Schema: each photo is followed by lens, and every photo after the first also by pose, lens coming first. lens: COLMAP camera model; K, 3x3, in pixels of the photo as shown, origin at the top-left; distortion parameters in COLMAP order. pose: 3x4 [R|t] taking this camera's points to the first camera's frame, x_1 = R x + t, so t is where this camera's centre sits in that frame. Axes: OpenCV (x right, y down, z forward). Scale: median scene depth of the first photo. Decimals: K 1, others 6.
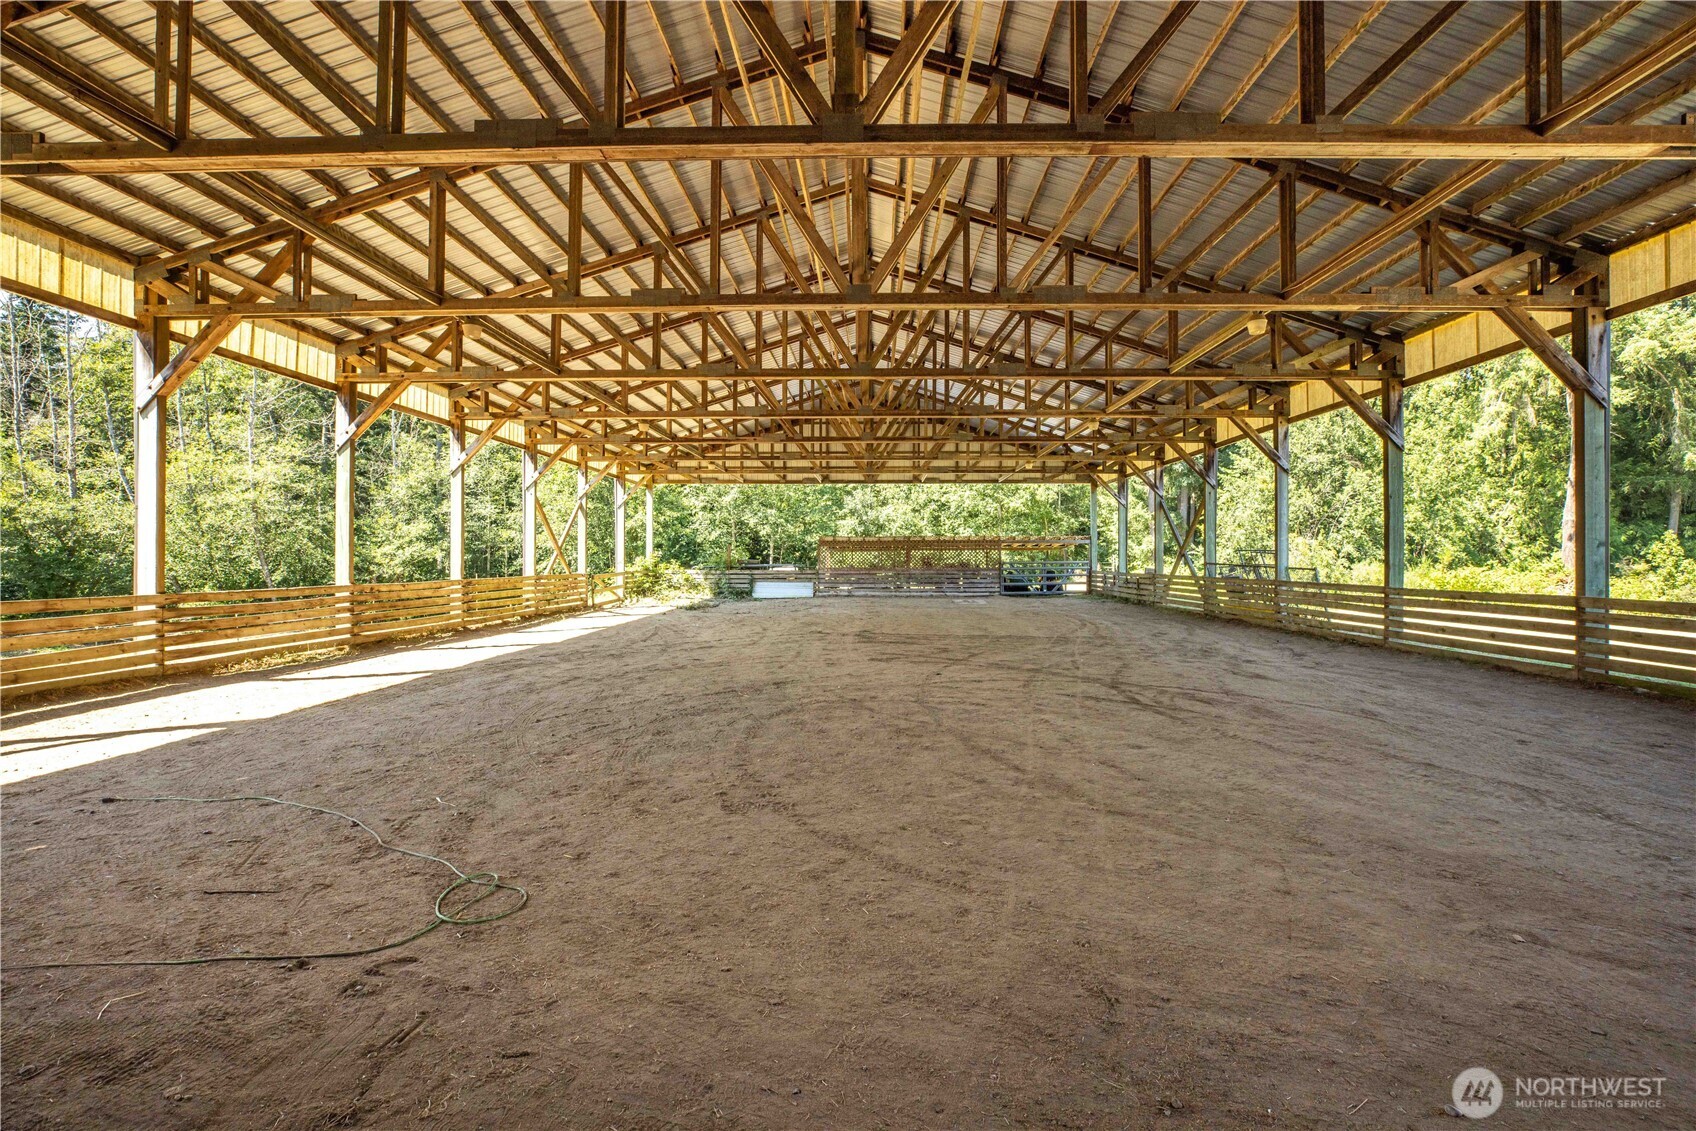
lens RADIAL K [[772.4, 0, 848.0], [0, 772.4, 565.5], [0, 0, 1]] dist [-0.045623, 0.014788]
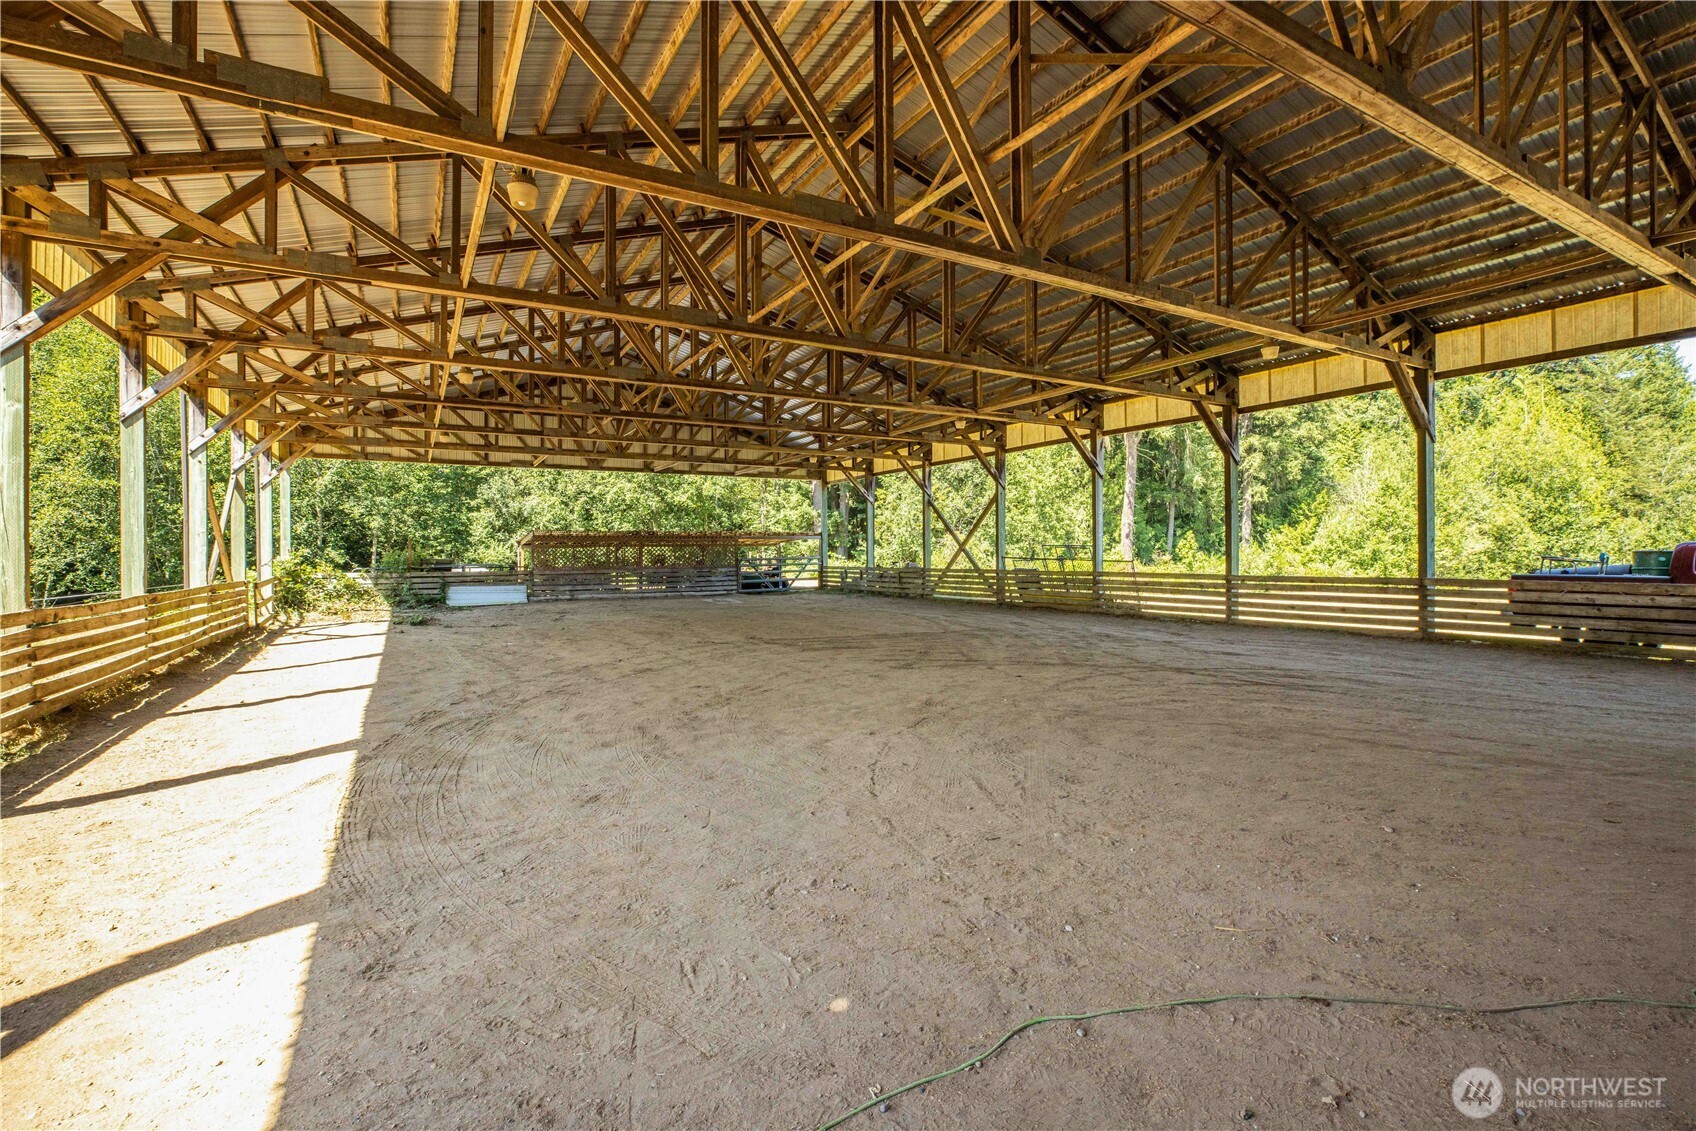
lens RADIAL K [[783.8, 0, 841.8], [0, 783.8, 562.8], [0, 0, 1]] dist [-0.047700, 0.016087]
pose [[0.851311, -0.012418, 0.524515, -0.197711], [0.012194, 0.999918, 0.003881, -0.001516], [-0.524520, 0.003092, 0.851393, 0.105257]]
